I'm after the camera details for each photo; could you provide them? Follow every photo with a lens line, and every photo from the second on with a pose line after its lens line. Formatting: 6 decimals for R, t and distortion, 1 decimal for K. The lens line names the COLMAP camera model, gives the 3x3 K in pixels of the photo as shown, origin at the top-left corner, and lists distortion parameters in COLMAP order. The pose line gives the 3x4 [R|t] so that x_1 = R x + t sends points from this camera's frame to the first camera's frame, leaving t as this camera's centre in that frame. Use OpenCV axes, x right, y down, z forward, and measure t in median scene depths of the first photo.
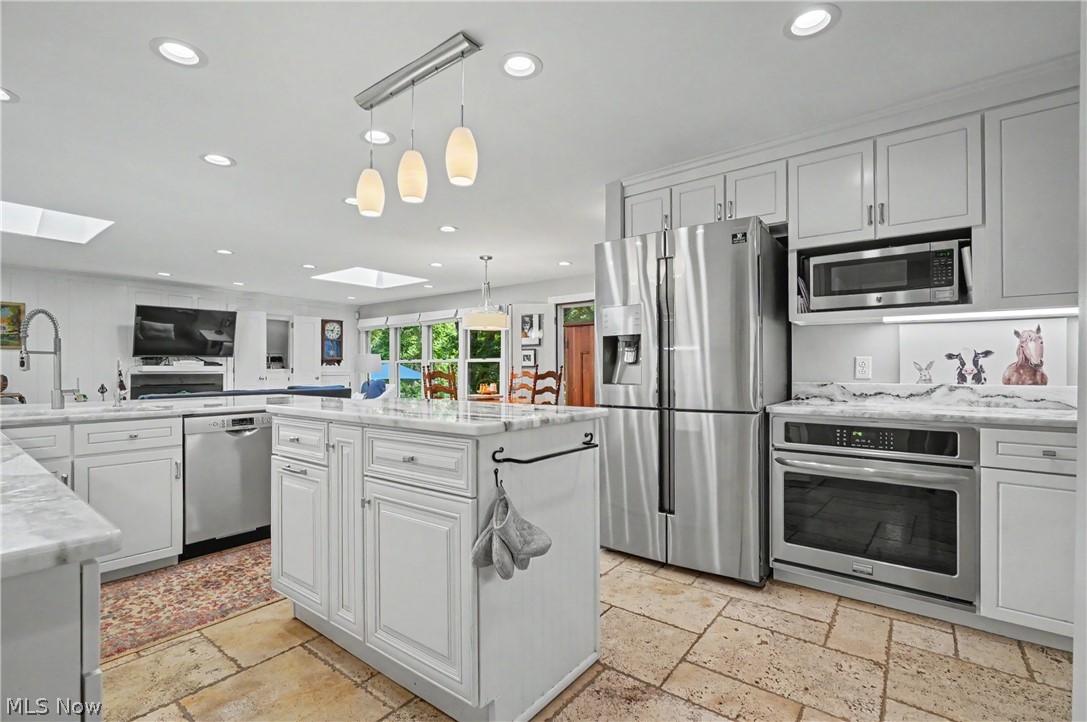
lens RADIAL K [[494.9, 0, 544.6], [0, 494.9, 365.3], [0, 0, 1]] dist [-0.005848, 0.000311]
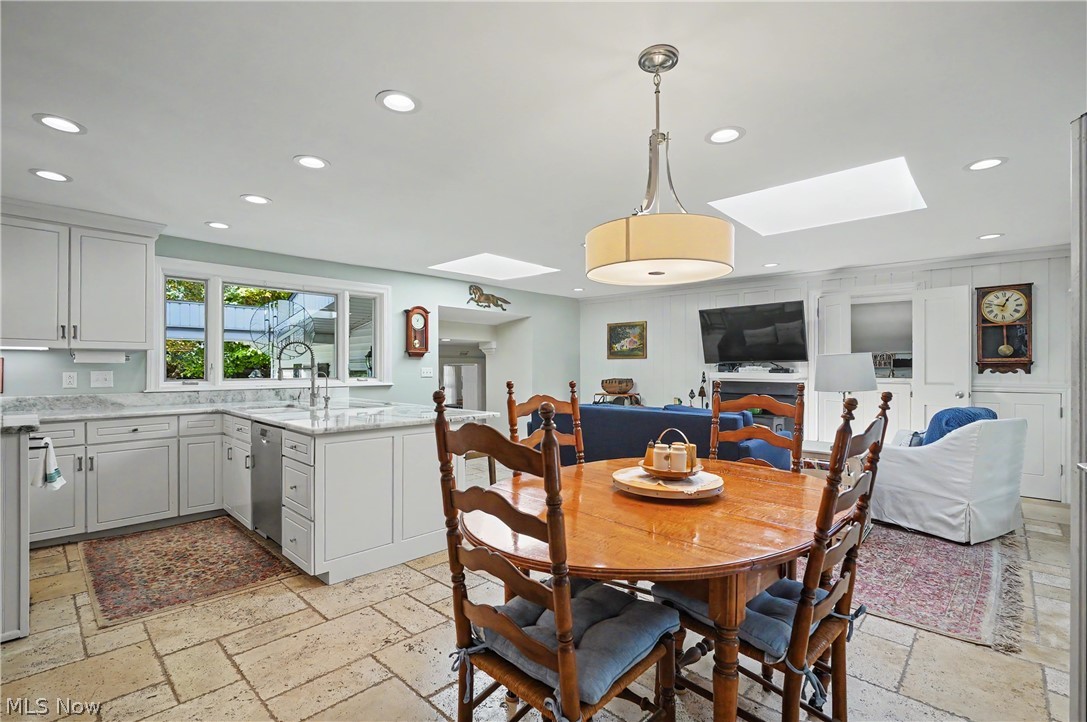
lens RADIAL K [[494.9, 0, 544.2], [0, 494.9, 365.2], [0, 0, 1]] dist [-0.005848, 0.000311]
pose [[-0.103147, -0.002775, -0.994662, 0.177819], [0.003294, 0.999990, -0.003132, -0.011443], [0.994661, -0.003600, -0.103137, 0.782864]]
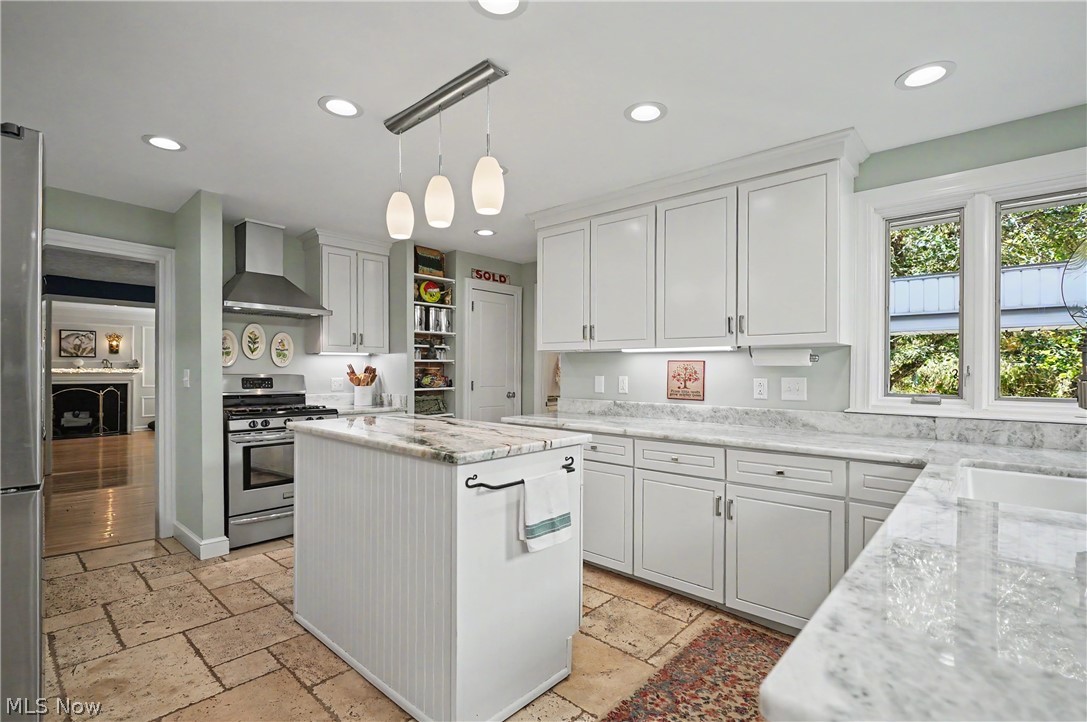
lens RADIAL K [[494.9, 0, 543.0], [0, 494.9, 370.1], [0, 0, 1]] dist [-0.005848, 0.000311]
pose [[-0.997372, -0.001947, 0.072419, -0.174987], [-0.002362, 0.999981, -0.005640, -0.011342], [-0.072406, -0.005796, -0.997358, 0.630357]]
